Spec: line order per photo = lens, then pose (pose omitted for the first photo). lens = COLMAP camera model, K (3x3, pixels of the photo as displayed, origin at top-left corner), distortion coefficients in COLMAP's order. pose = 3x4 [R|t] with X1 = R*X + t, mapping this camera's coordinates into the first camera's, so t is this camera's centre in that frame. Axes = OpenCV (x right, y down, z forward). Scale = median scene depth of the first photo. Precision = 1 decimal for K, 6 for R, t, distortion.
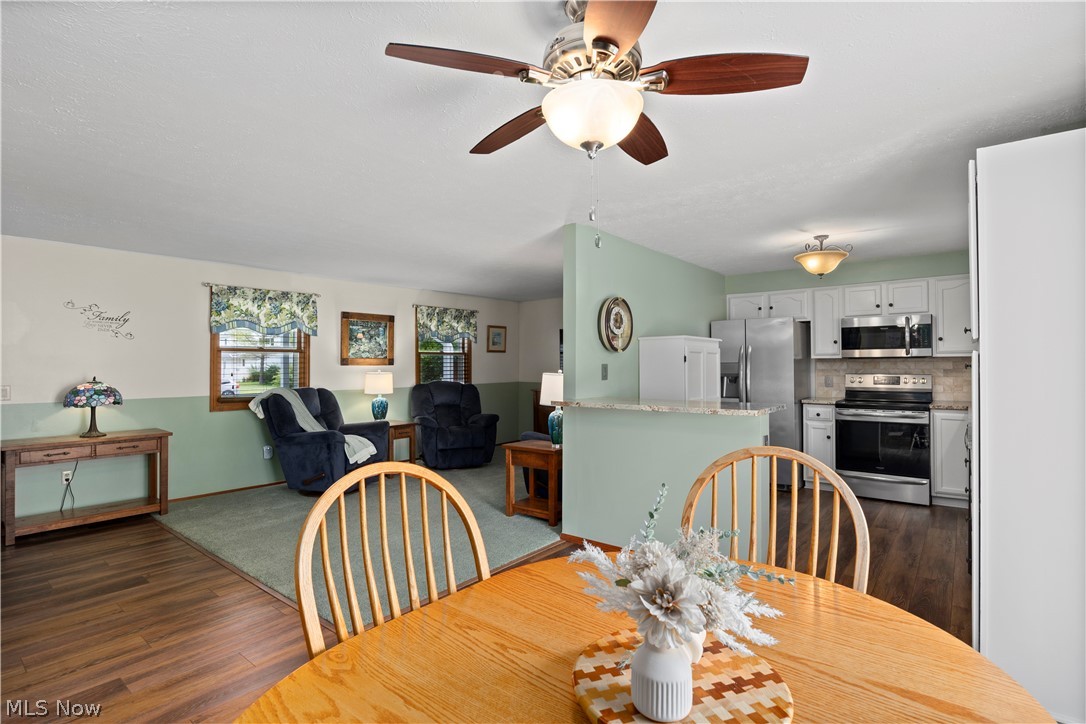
lens RADIAL K [[520.1, 0, 564.9], [0, 520.1, 358.5], [0, 0, 1]] dist [-0.010861, 0.000279]
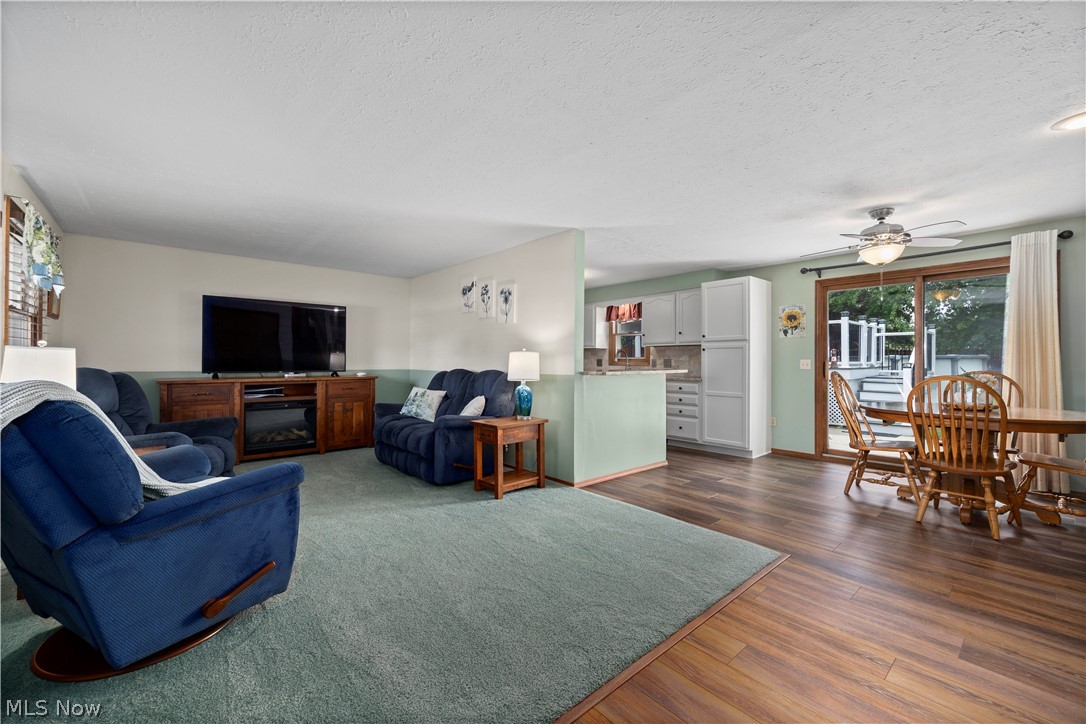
lens RADIAL K [[425.4, 0, 540.8], [0, 425.4, 361.6], [0, 0, 1]] dist [0.006274, -0.001114]
pose [[0.211486, 0.001775, 0.977380, -0.703844], [-0.012921, 0.999916, 0.000979, 0.038668], [-0.977296, -0.012835, 0.211491, 0.624562]]
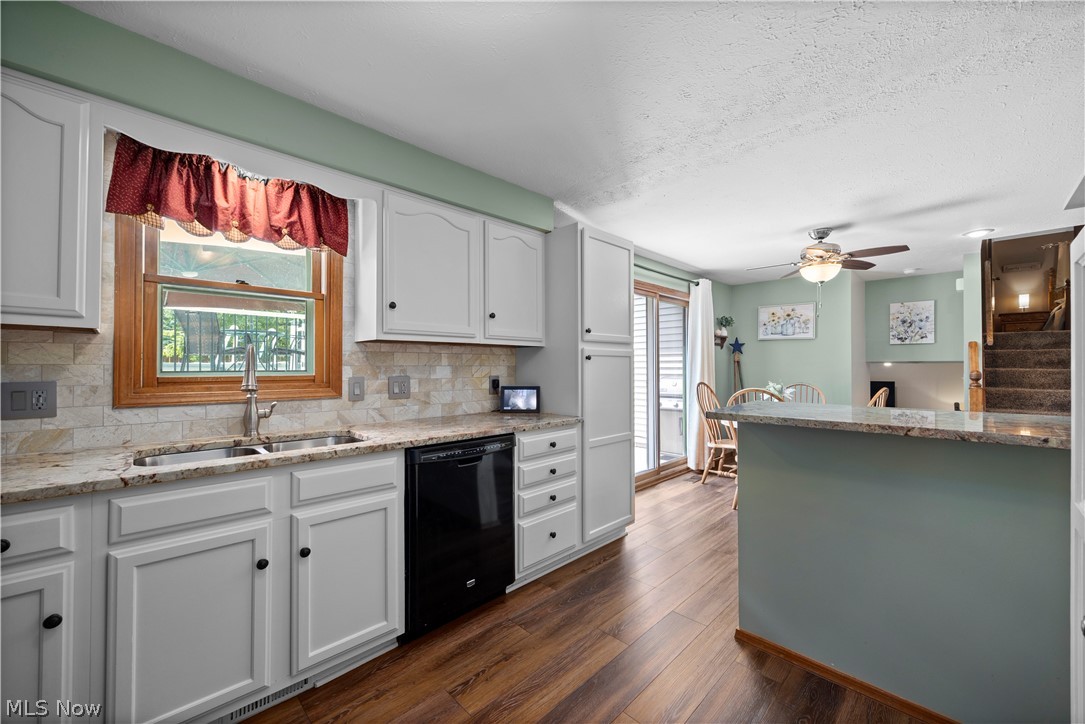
lens RADIAL K [[425.0, 0, 536.7], [0, 425.0, 367.1], [0, 0, 1]] dist [0.006274, -0.001114]
pose [[-0.989535, 0.003291, 0.144254, 0.350772], [0.001633, 0.999931, -0.011613, 0.023197], [-0.144282, -0.011256, -0.989473, 0.972529]]
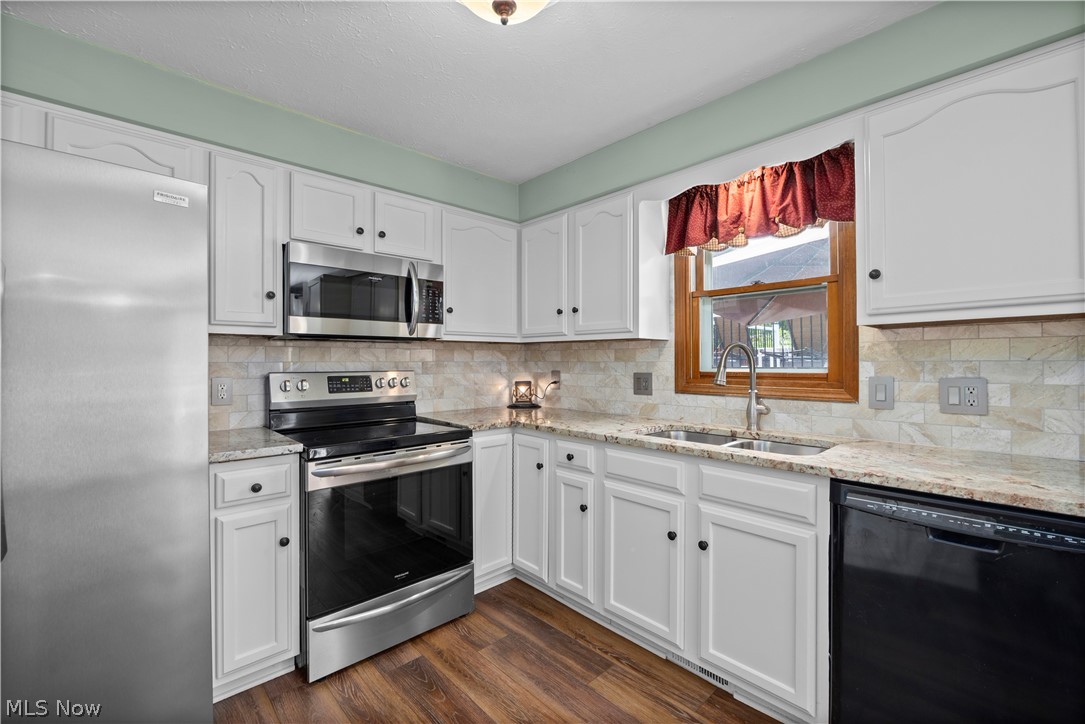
lens RADIAL K [[452.6, 0, 521.4], [0, 452.6, 358.9], [0, 0, 1]] dist [-0.017648, 0.000948]
pose [[0.173800, 0.010419, 0.984726, 0.216056], [-0.009814, 0.999913, -0.008848, 0.020220], [-0.984732, -0.008126, 0.173887, 0.774141]]
